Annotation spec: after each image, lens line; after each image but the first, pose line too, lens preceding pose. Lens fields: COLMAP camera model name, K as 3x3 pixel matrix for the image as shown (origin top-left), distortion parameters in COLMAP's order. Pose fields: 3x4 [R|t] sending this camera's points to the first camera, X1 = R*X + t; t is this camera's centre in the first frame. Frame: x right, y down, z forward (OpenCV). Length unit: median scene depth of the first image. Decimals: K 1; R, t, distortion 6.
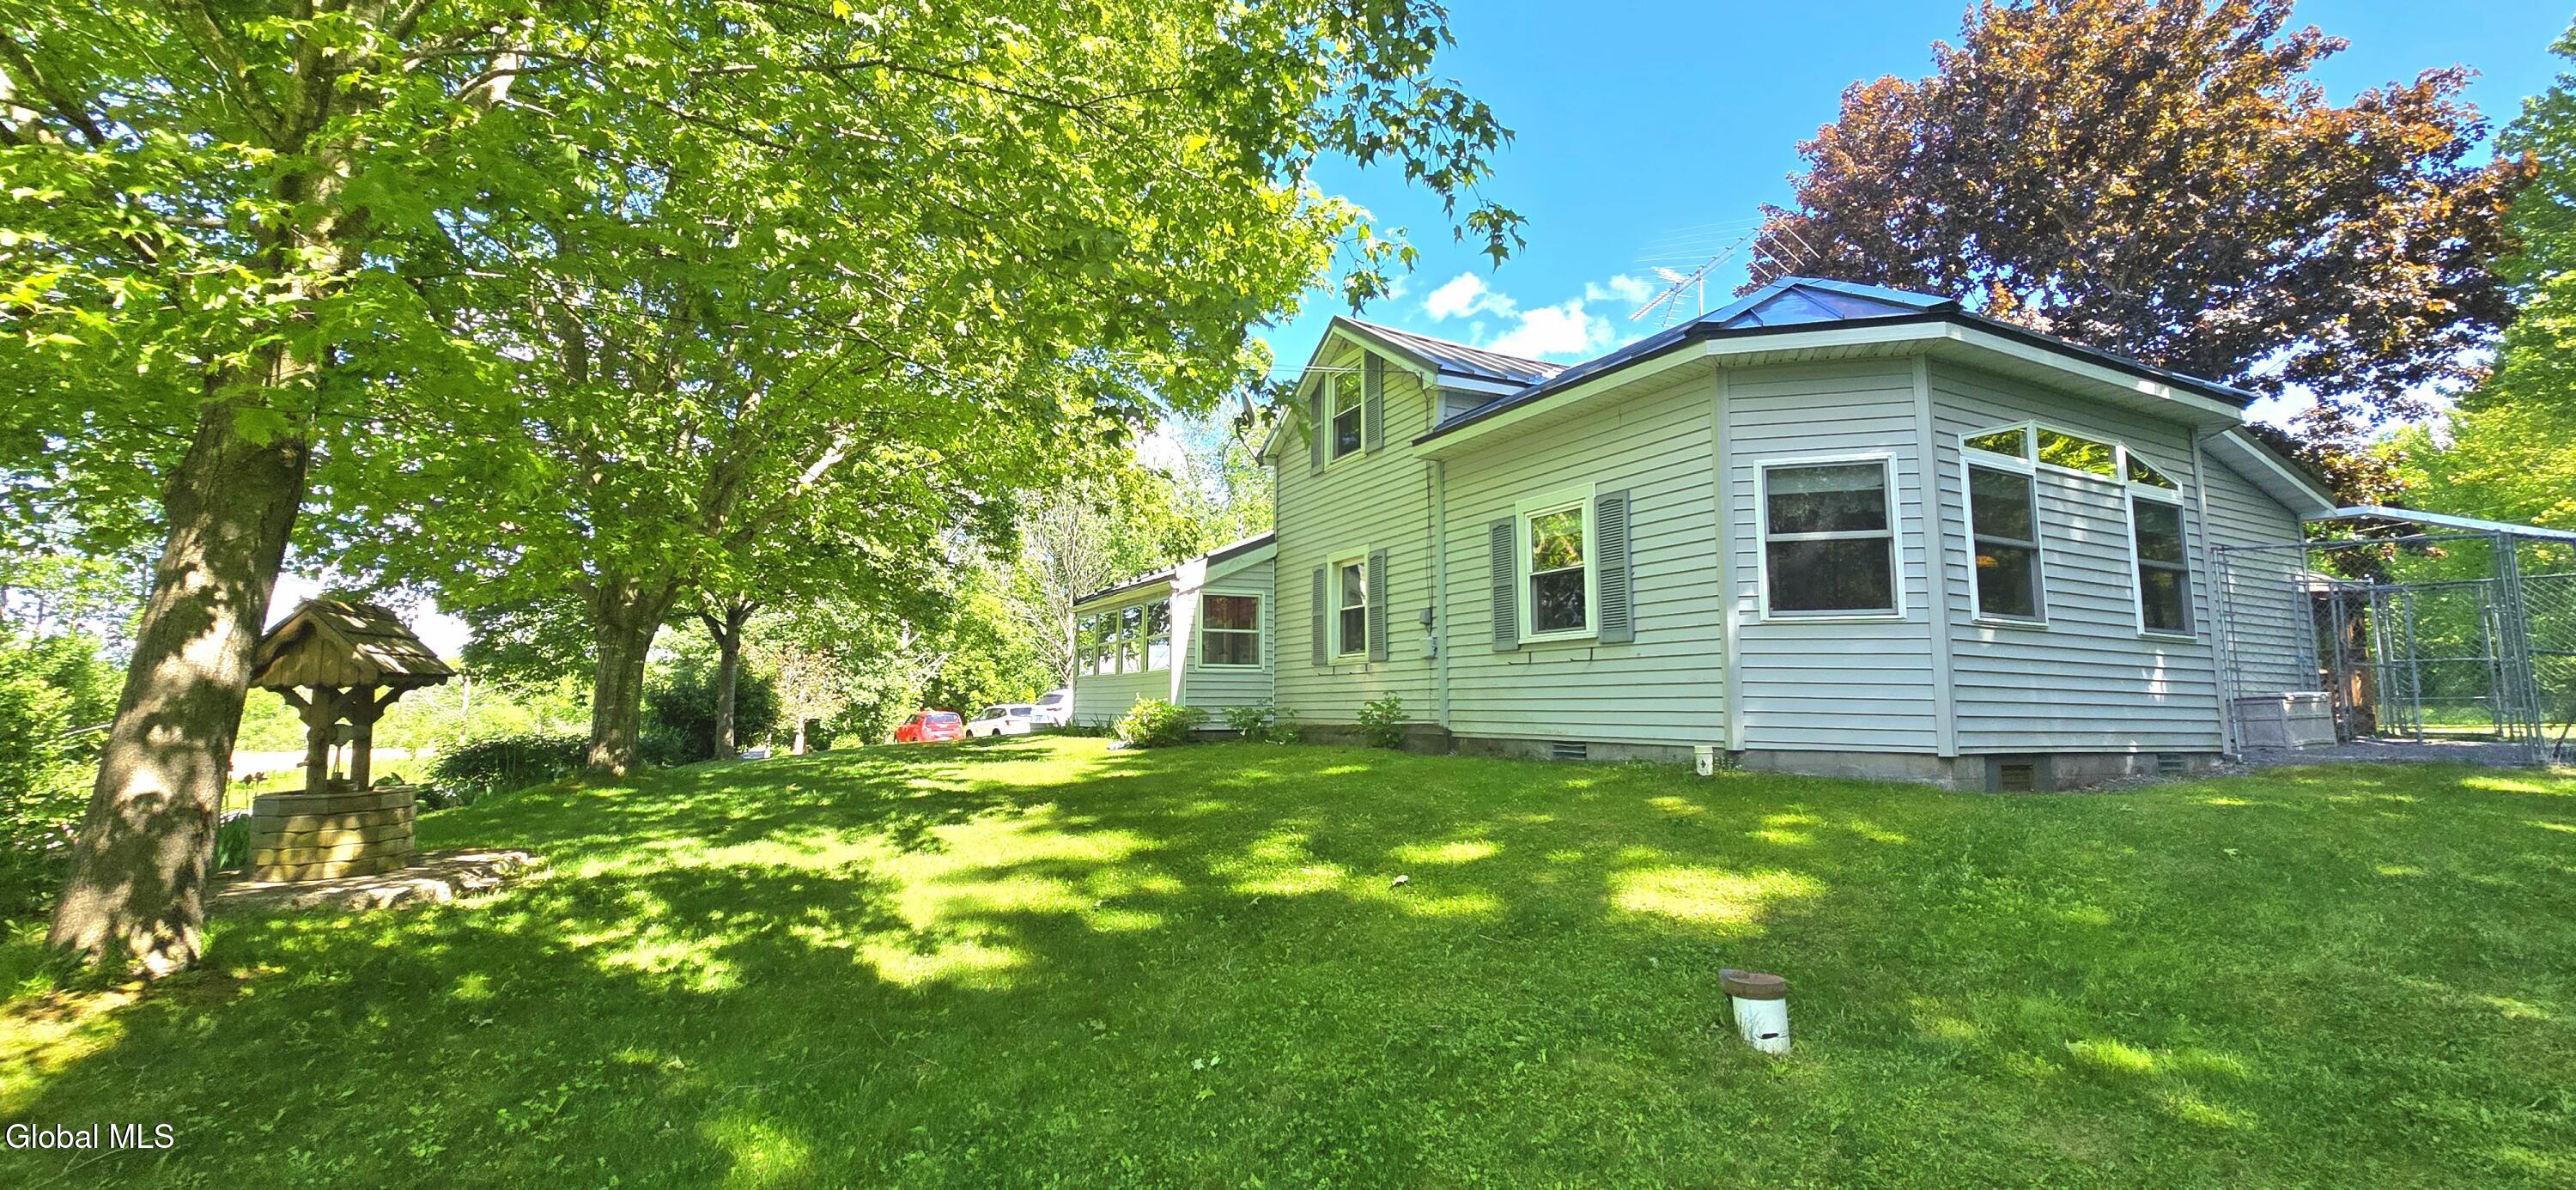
lens RADIAL K [[1088.3, 0, 1288.0], [0, 1088.3, 595.0], [0, 0, 1]] dist [-0.022939, 0.008218]
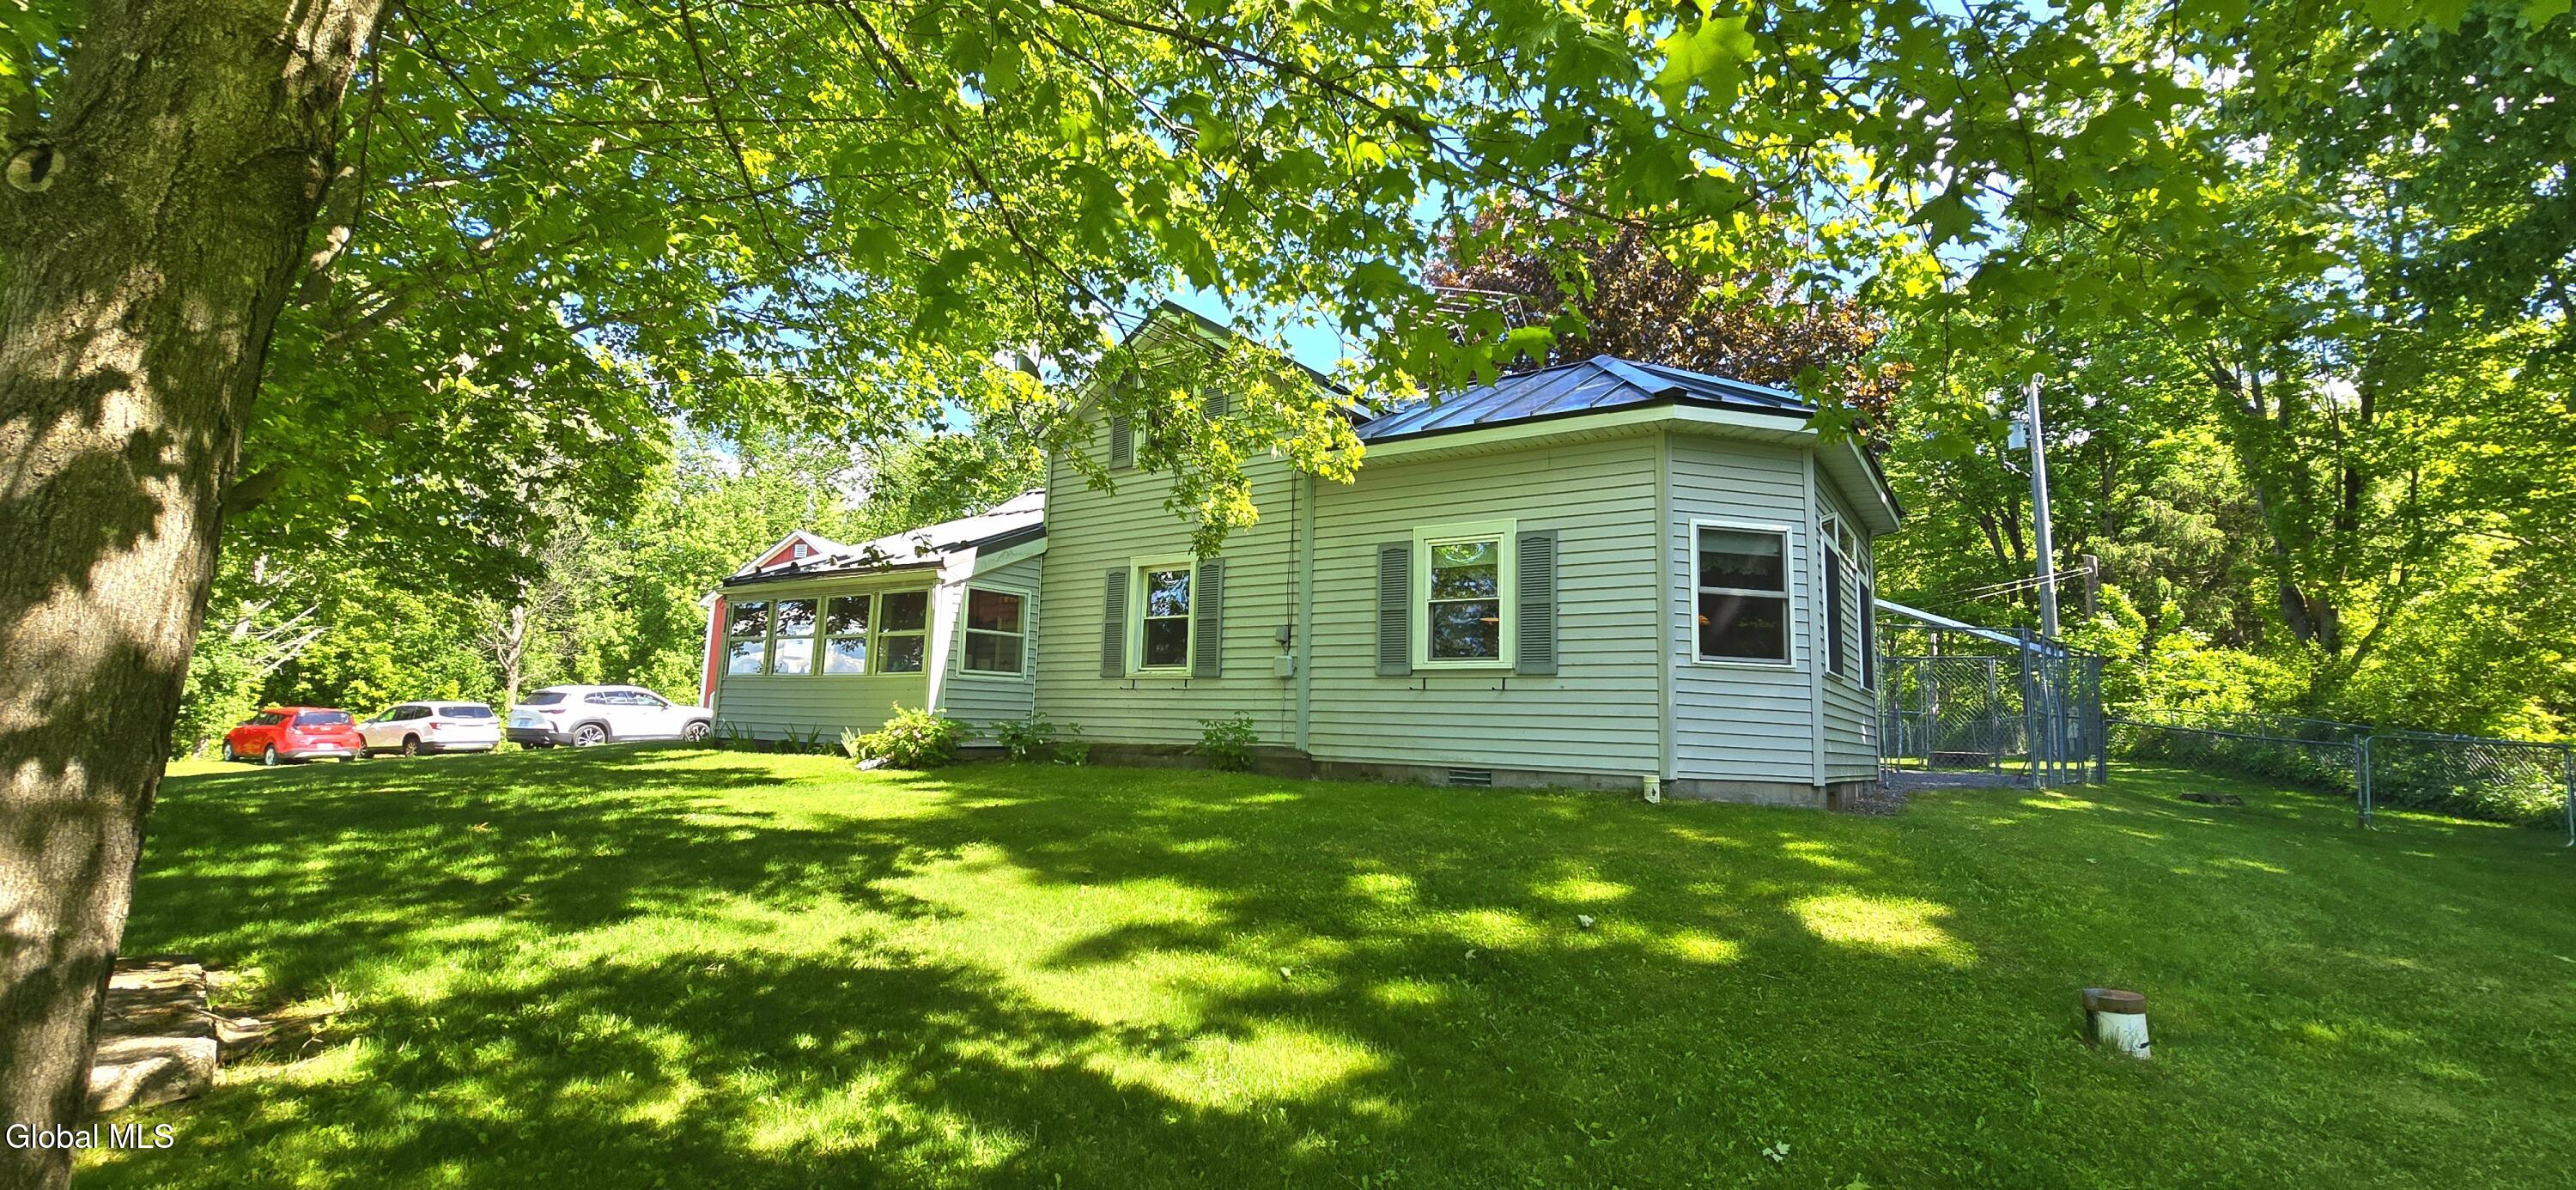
lens RADIAL K [[1084.4, 0, 1335.8], [0, 1084.4, 605.7], [0, 0, 1]] dist [-0.000883, -0.000123]
pose [[0.868103, 0.078439, 0.490147, -0.355355], [-0.077083, 0.996760, -0.022990, 0.015315], [-0.490362, -0.017825, 0.871337, 0.172481]]
